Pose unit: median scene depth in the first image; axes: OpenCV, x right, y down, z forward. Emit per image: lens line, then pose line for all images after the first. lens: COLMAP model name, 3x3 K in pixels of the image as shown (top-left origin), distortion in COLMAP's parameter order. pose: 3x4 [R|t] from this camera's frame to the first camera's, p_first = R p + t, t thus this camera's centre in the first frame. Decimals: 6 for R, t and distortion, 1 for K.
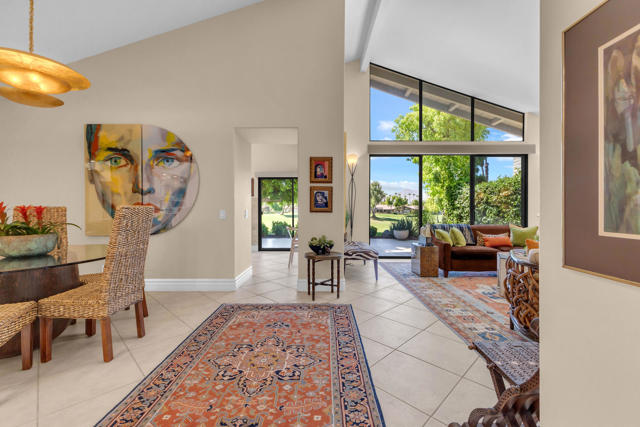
lens RADIAL K [[277.7, 0, 319.6], [0, 277.7, 208.0], [0, 0, 1]] dist [0.010231, -0.001354]
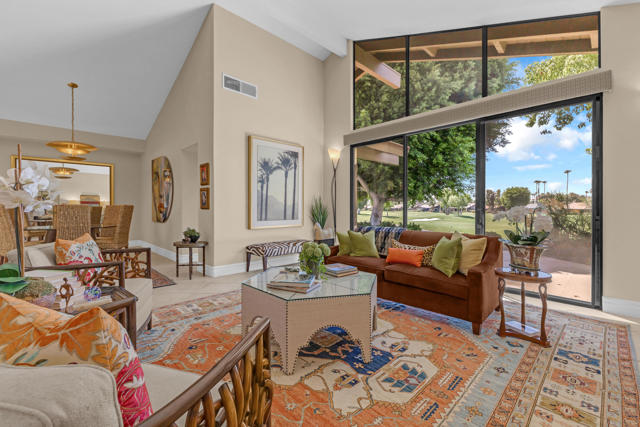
lens RADIAL K [[277.7, 0, 323.0], [0, 277.7, 208.9], [0, 0, 1]] dist [0.010231, -0.001354]
pose [[0.699634, 0.003447, -0.714493, 0.735932], [-0.000891, 0.999992, 0.003952, 0.004830], [0.714501, -0.002128, 0.699632, 0.308057]]
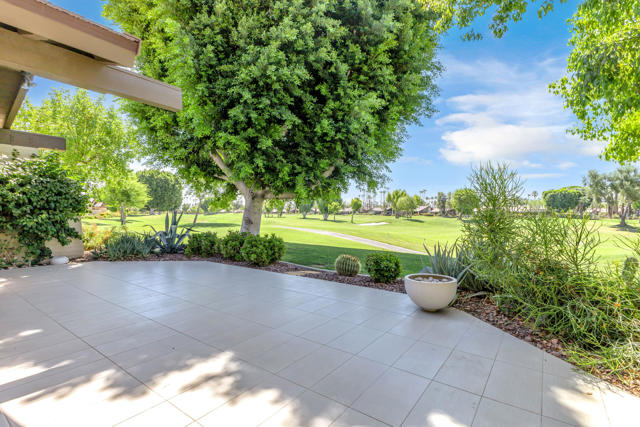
lens RADIAL K [[303.1, 0, 323.9], [0, 303.1, 213.7], [0, 0, 1]] dist [0.001448, -0.001216]
pose [[0.805645, 0.005137, -0.592376, 0.664466], [-0.000113, 0.999964, 0.008517, 0.015983], [0.592399, -0.006795, 0.805616, 1.177323]]
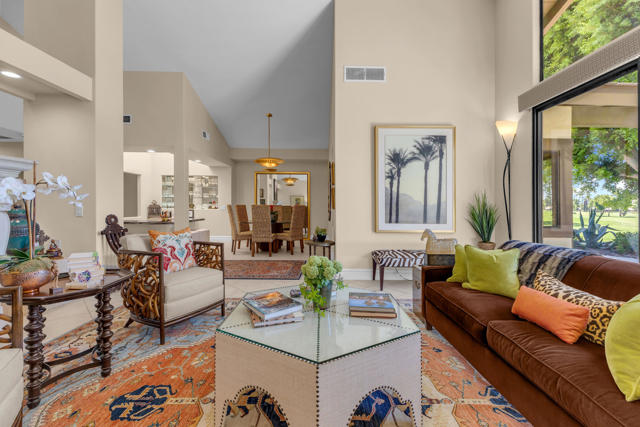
lens RADIAL K [[277.7, 0, 323.3], [0, 277.7, 208.1], [0, 0, 1]] dist [0.010231, -0.001354]
pose [[0.005238, 0.003281, -0.999981, 0.722350], [-0.006421, 0.999974, 0.003247, 0.004086], [0.999966, 0.006404, 0.005259, 0.564014]]
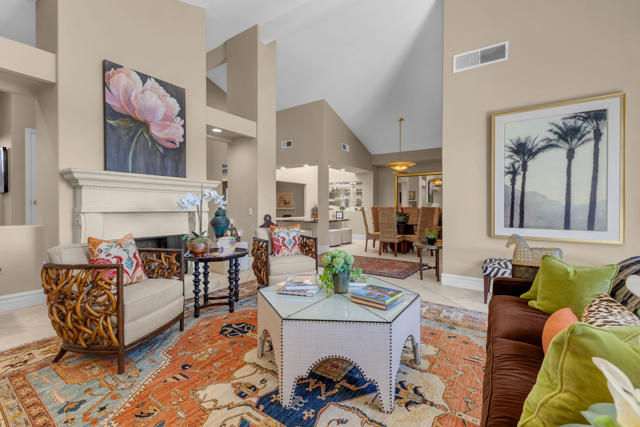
lens RADIAL K [[277.7, 0, 322.0], [0, 277.7, 212.6], [0, 0, 1]] dist [0.010231, -0.001354]
pose [[-0.565812, 0.009038, -0.824485, 0.730863], [-0.004158, 0.999896, 0.013814, 0.004627], [0.824524, 0.011245, -0.565715, 0.729263]]
